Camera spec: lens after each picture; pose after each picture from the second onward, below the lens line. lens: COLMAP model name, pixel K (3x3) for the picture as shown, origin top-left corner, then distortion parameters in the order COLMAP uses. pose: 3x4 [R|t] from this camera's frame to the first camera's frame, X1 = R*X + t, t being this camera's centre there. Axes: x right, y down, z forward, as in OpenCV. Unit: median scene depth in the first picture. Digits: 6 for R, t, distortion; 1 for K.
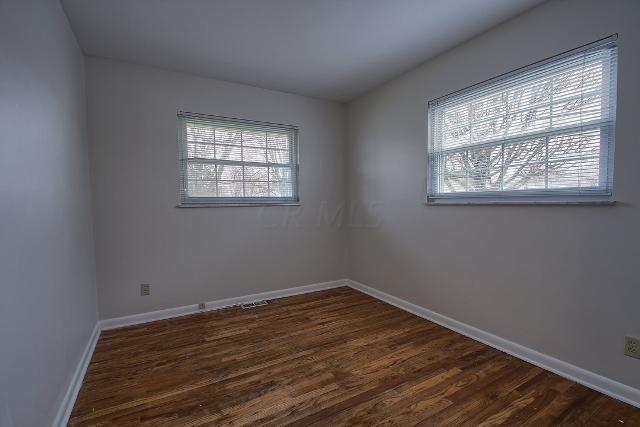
lens RADIAL K [[298.2, 0, 320.9], [0, 298.2, 215.9], [0, 0, 1]] dist [0.012176, -0.014823]
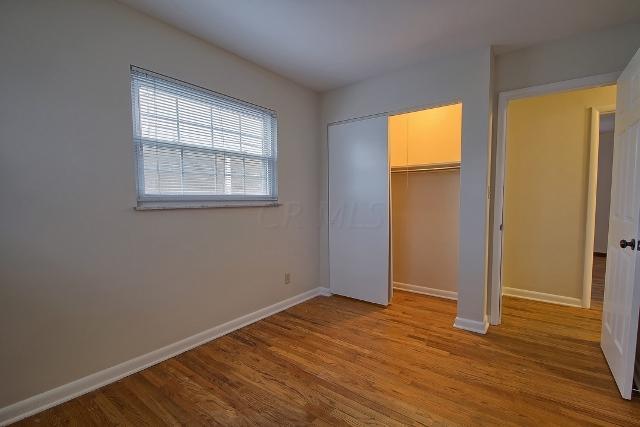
lens RADIAL K [[298.2, 0, 318.3], [0, 298.2, 214.8], [0, 0, 1]] dist [0.012176, -0.014823]
pose [[-0.394751, -0.018396, 0.918604, -0.664613], [0.066786, 0.996580, 0.048658, -0.043794], [-0.916357, 0.080558, -0.392173, 1.242775]]
